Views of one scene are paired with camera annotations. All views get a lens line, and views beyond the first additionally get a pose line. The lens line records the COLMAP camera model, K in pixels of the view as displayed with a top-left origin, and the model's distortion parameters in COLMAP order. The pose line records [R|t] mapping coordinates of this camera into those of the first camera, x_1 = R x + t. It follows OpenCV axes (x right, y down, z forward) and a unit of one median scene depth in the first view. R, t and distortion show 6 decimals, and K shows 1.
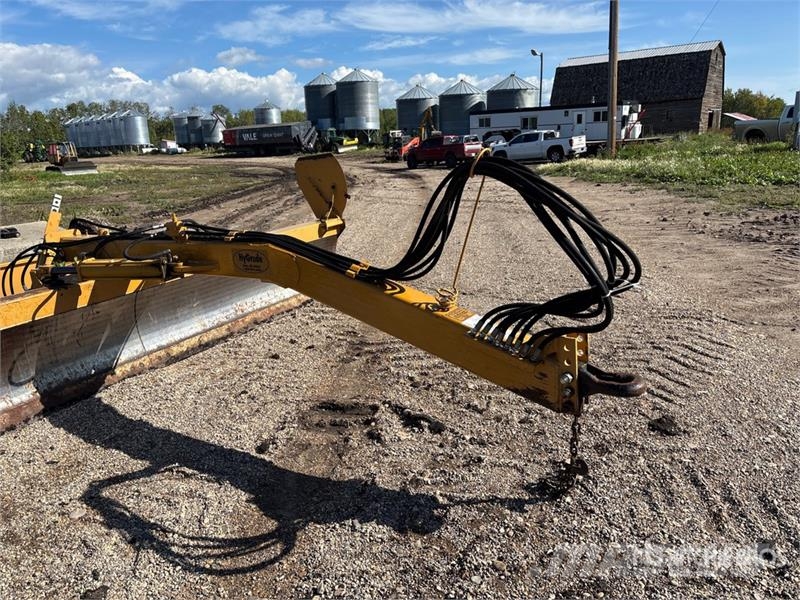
lens RADIAL K [[611.9, 0, 393.8], [0, 611.9, 304.3], [0, 0, 1]] dist [0.015855, 0.002610]
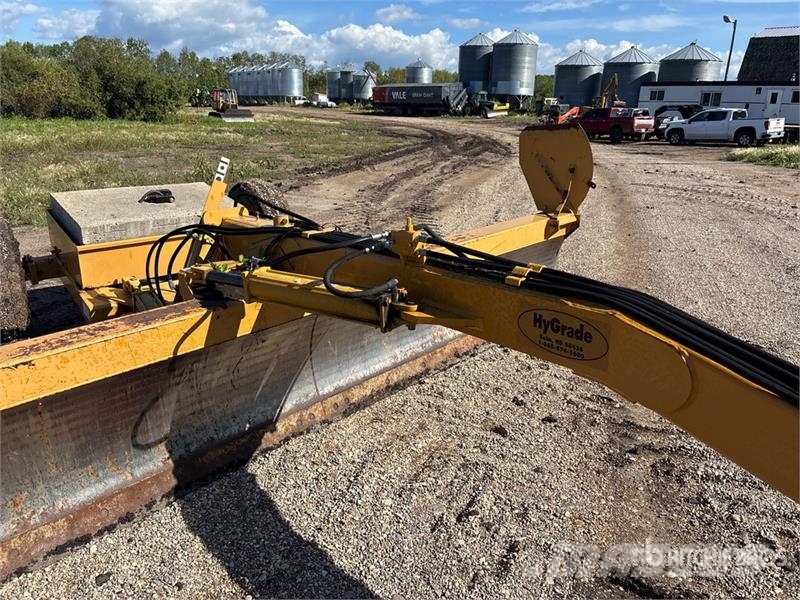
lens RADIAL K [[606.4, 0, 397.0], [0, 606.4, 296.8], [0, 0, 1]] dist [0.049624, -0.068160]
pose [[0.974182, 0.125863, -0.187425, -0.191316], [-0.117201, 0.991491, 0.056649, -0.079062], [0.192960, -0.033220, 0.980644, 0.325680]]
